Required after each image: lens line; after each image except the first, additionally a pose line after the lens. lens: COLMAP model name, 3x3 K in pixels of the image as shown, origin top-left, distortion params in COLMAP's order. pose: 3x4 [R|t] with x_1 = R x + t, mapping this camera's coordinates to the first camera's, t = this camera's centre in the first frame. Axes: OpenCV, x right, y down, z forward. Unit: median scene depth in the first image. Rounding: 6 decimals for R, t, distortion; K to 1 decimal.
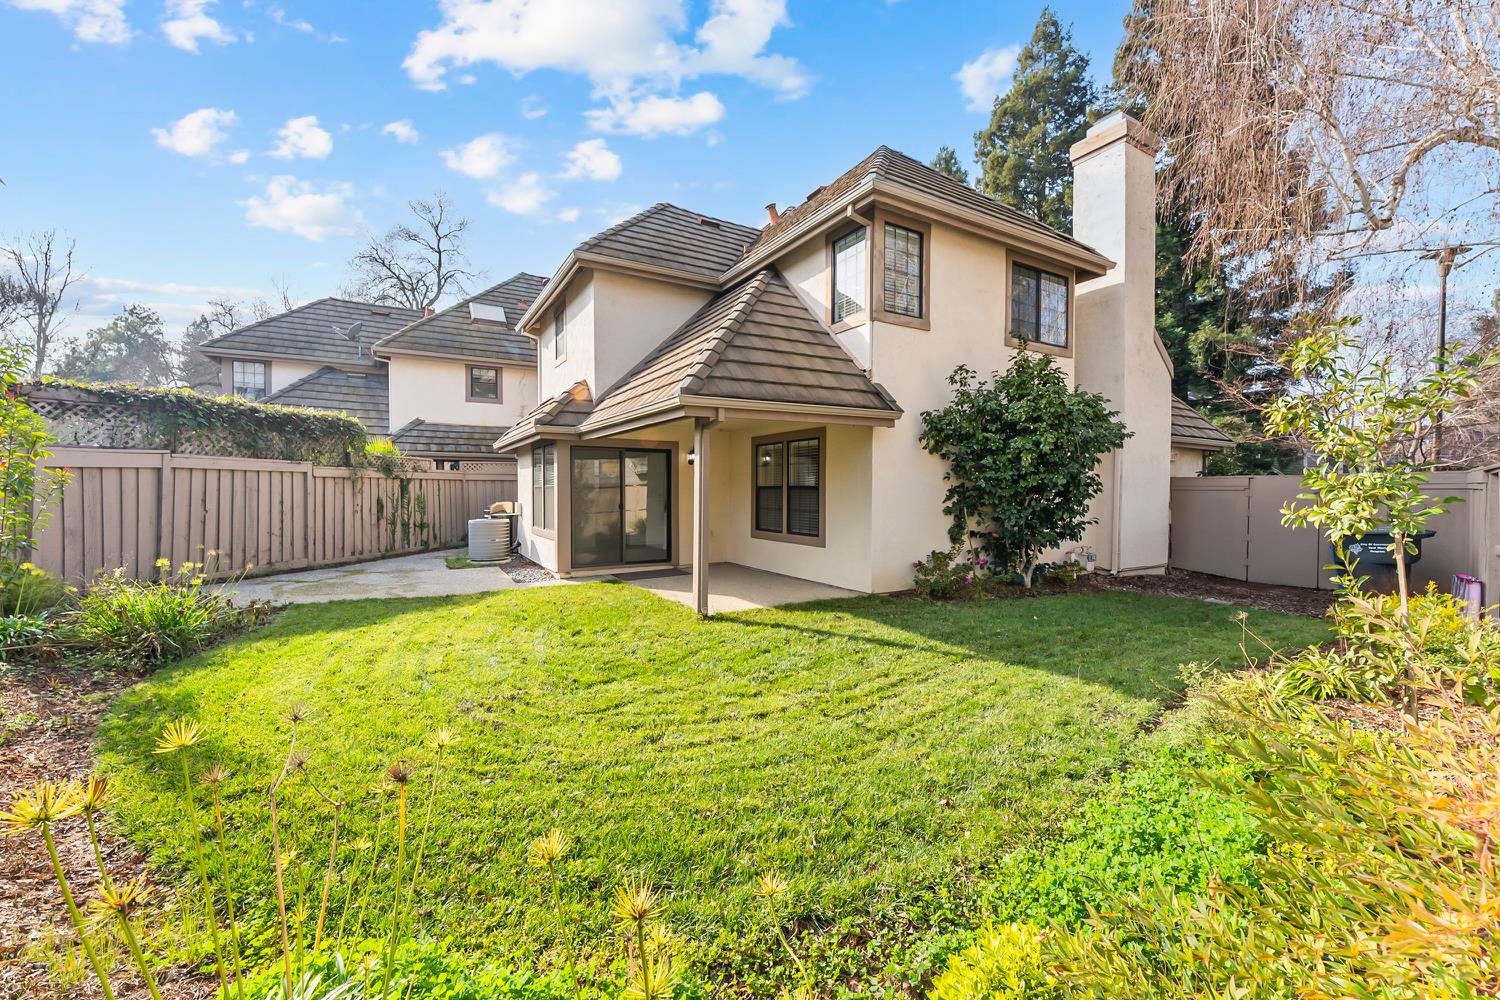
lens RADIAL K [[602.2, 0, 775.6], [0, 602.2, 495.0], [0, 0, 1]] dist [0.001496, -0.000753]
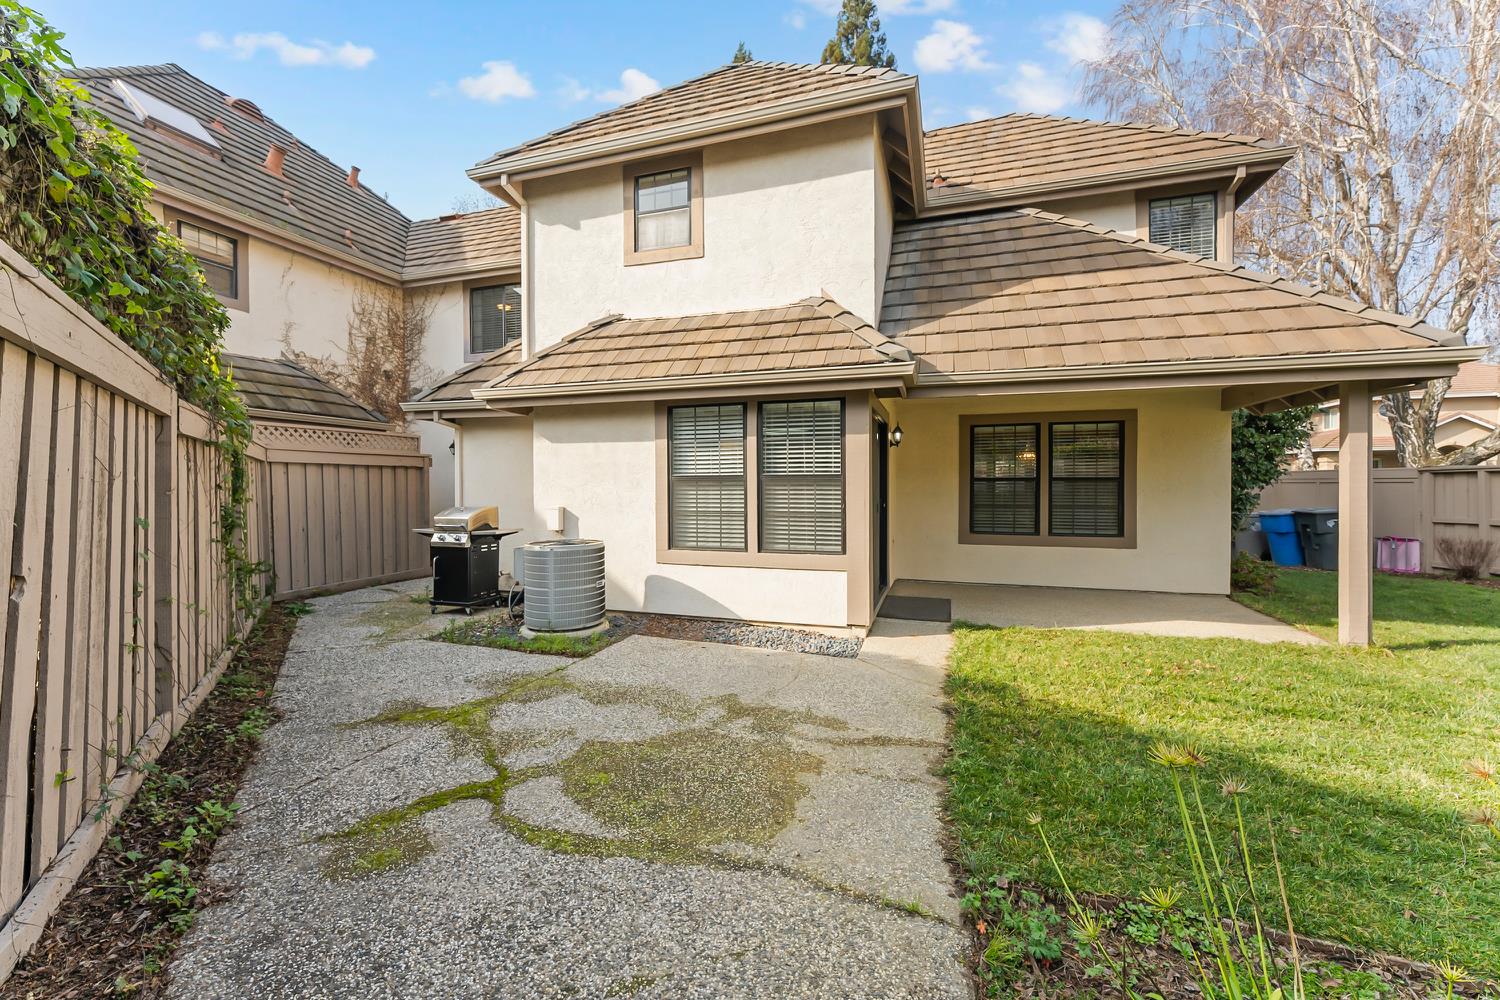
lens RADIAL K [[602.2, 0, 753.6], [0, 602.2, 491.1], [0, 0, 1]] dist [0.001496, -0.000753]
pose [[0.763903, -0.006871, 0.645295, -0.810476], [0.007803, 0.999969, 0.001411, -0.000762], [-0.645284, 0.003957, 0.763932, 0.623120]]
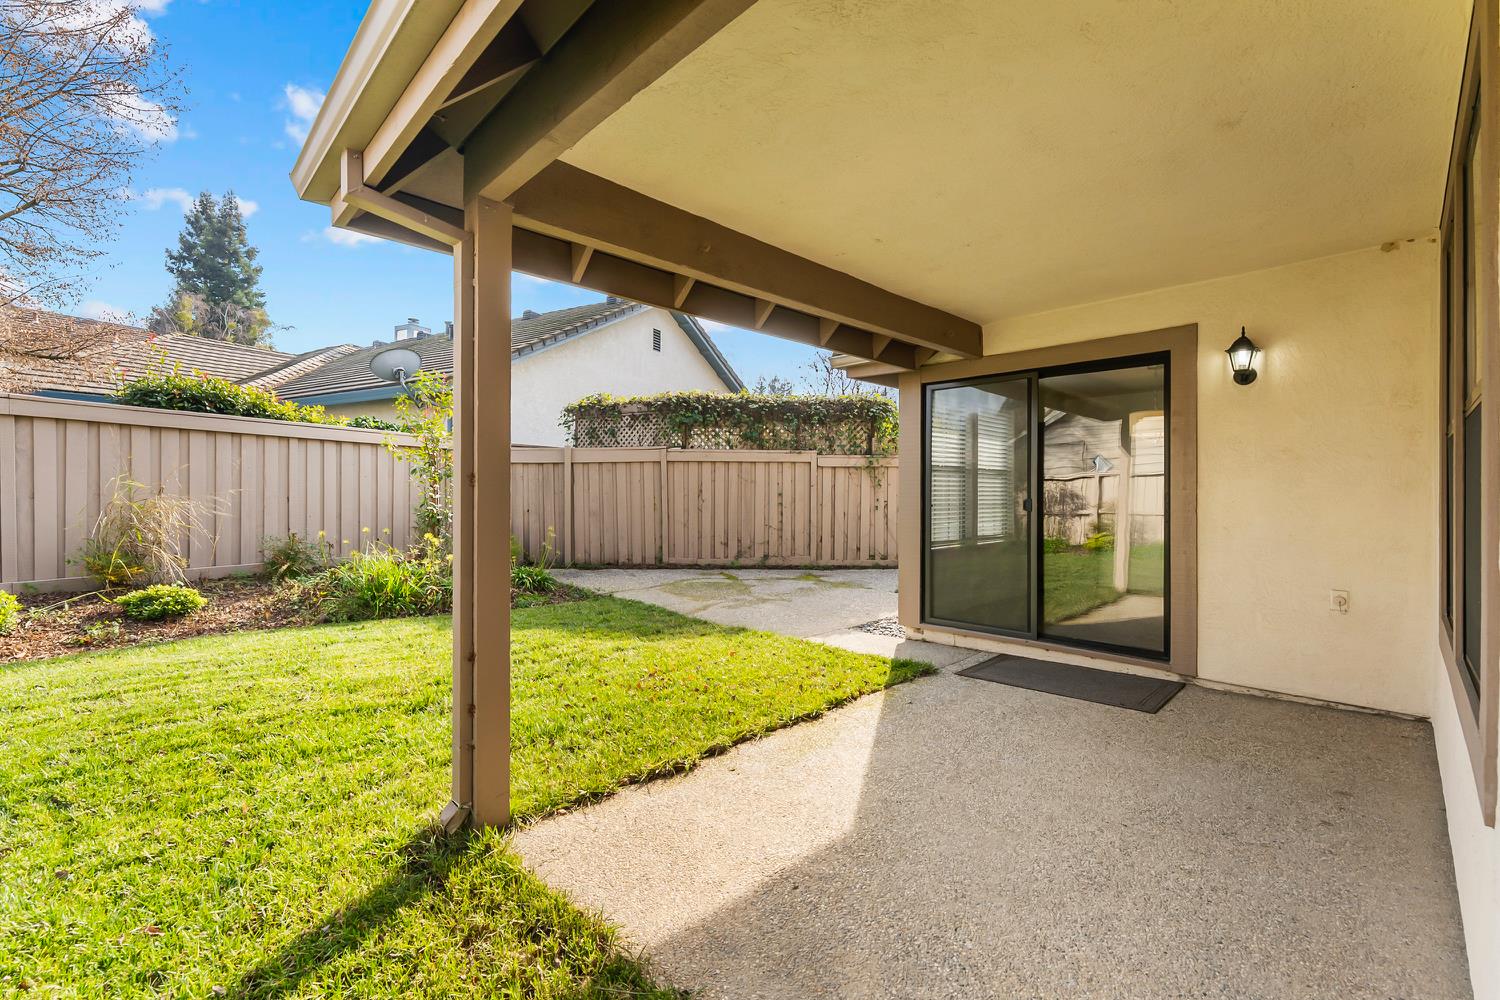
lens RADIAL K [[637.3, 0, 742.2], [0, 637.3, 496.5], [0, 0, 1]] dist [0.001201, -0.000109]
pose [[0.213891, 0.002102, -0.976855, 0.159988], [-0.012220, 0.999925, -0.000524, 0.017152], [0.976781, 0.012049, 0.213900, 0.730681]]
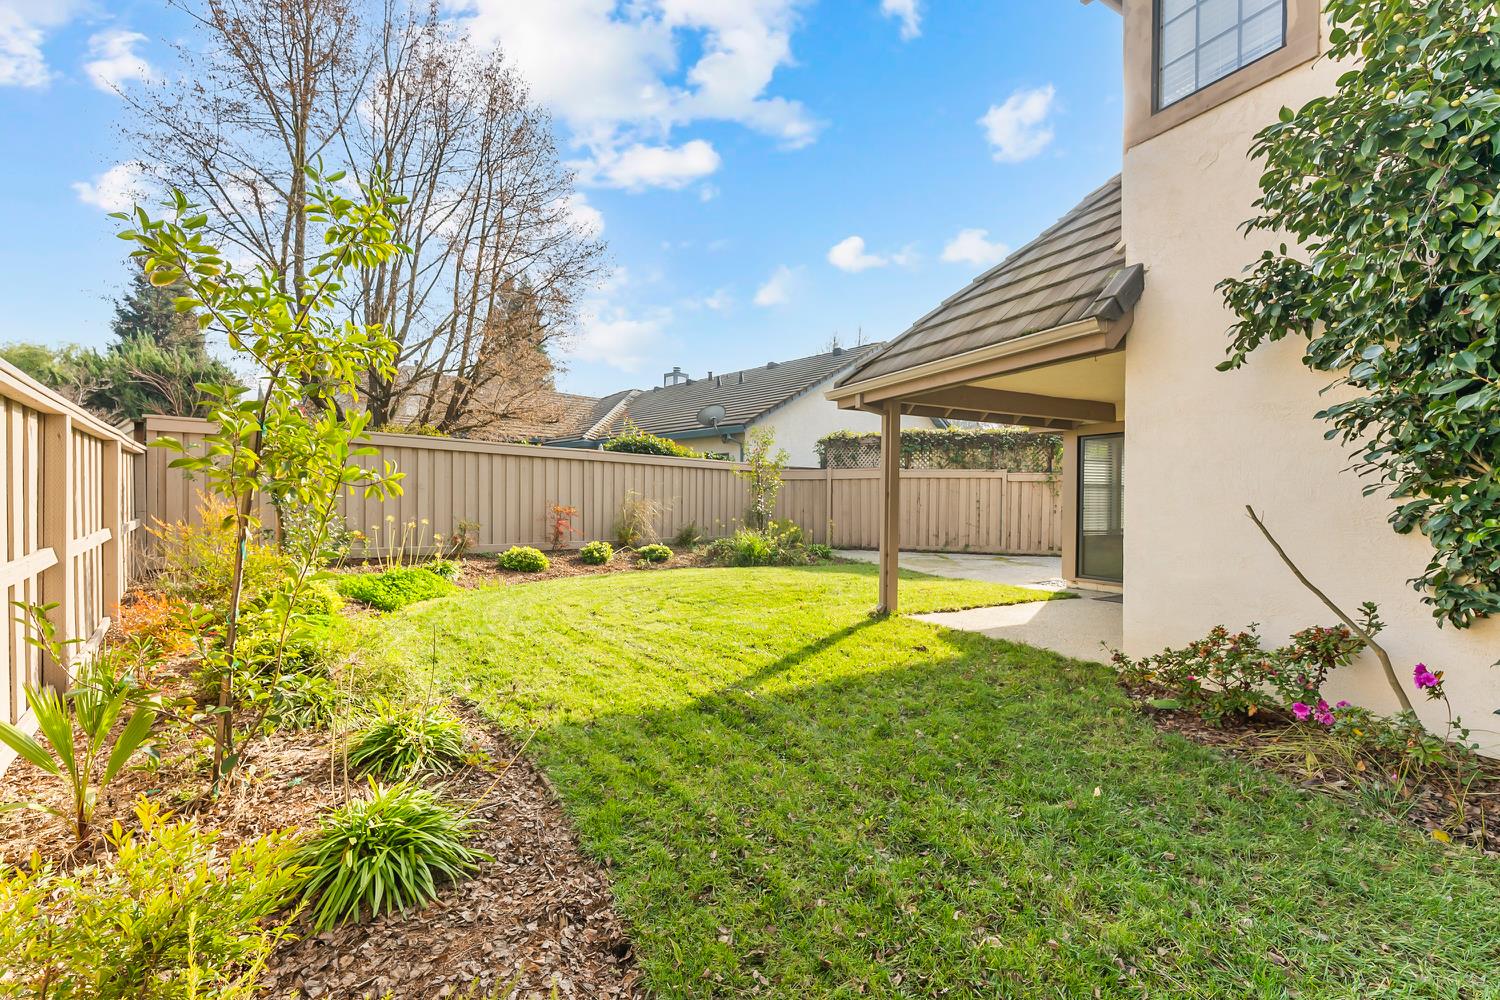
lens RADIAL K [[602.2, 0, 742.7], [0, 602.2, 503.0], [0, 0, 1]] dist [0.001496, -0.000753]
pose [[-0.071199, 0.003866, -0.997455, 0.553420], [-0.020347, 0.999779, 0.005327, 0.020017], [0.997255, 0.020674, -0.071104, 0.580409]]
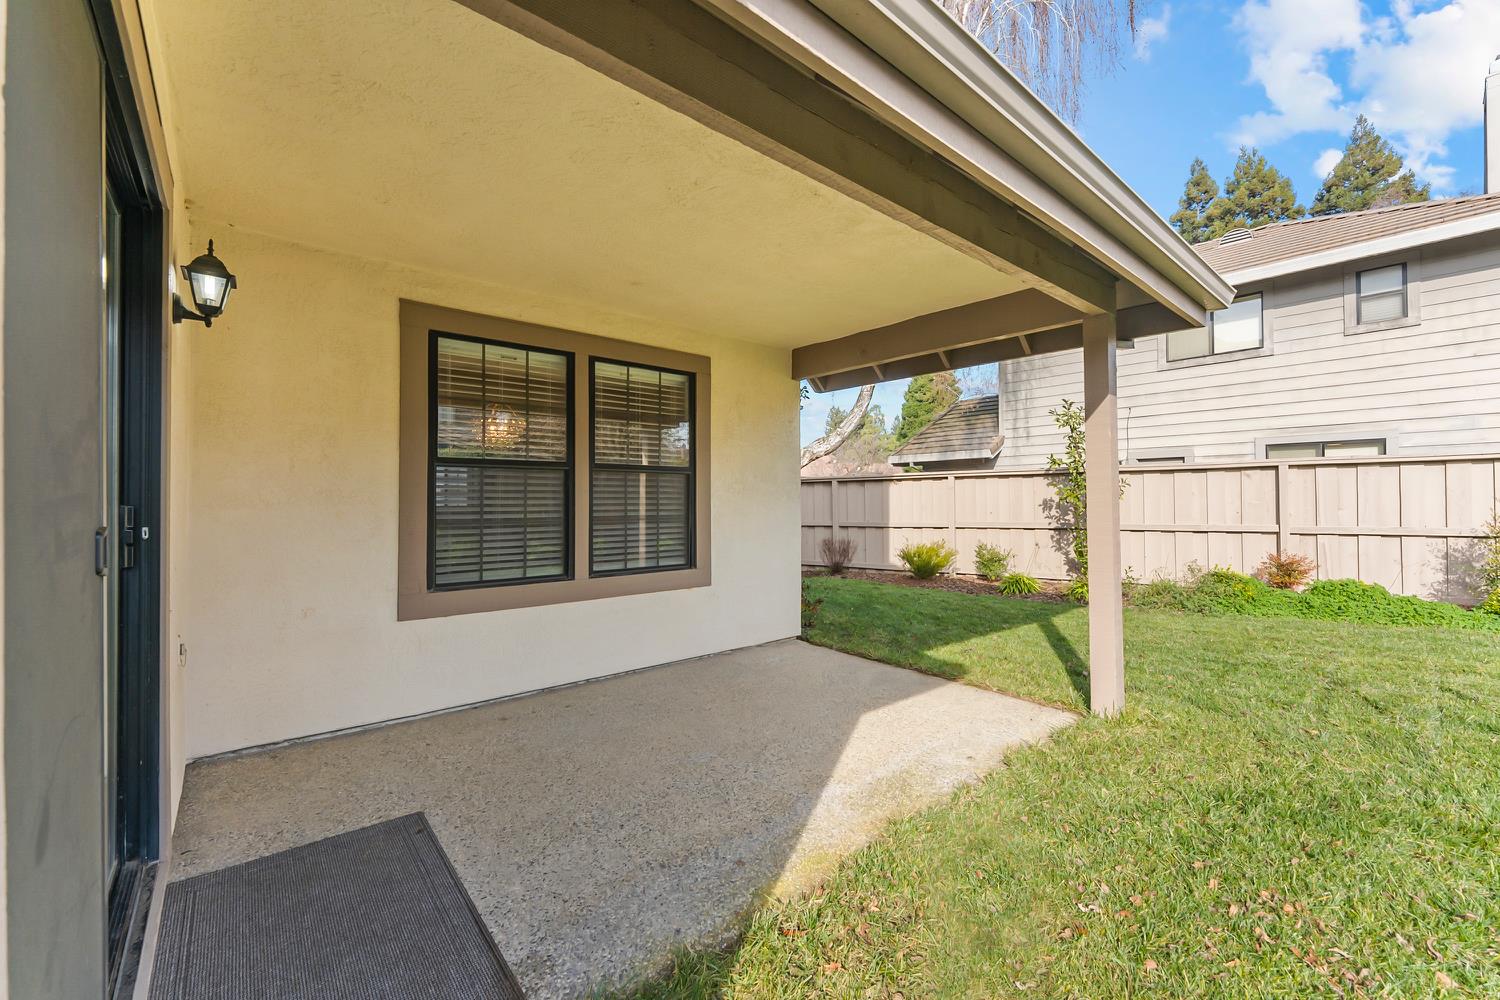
lens RADIAL K [[602.2, 0, 743.1], [0, 602.2, 492.2], [0, 0, 1]] dist [0.001496, -0.000753]
pose [[-0.136032, 0.013110, 0.990618, -0.404265], [0.011470, 0.999866, -0.011657, 0.011113], [-0.990638, 0.009777, -0.136164, 0.938506]]
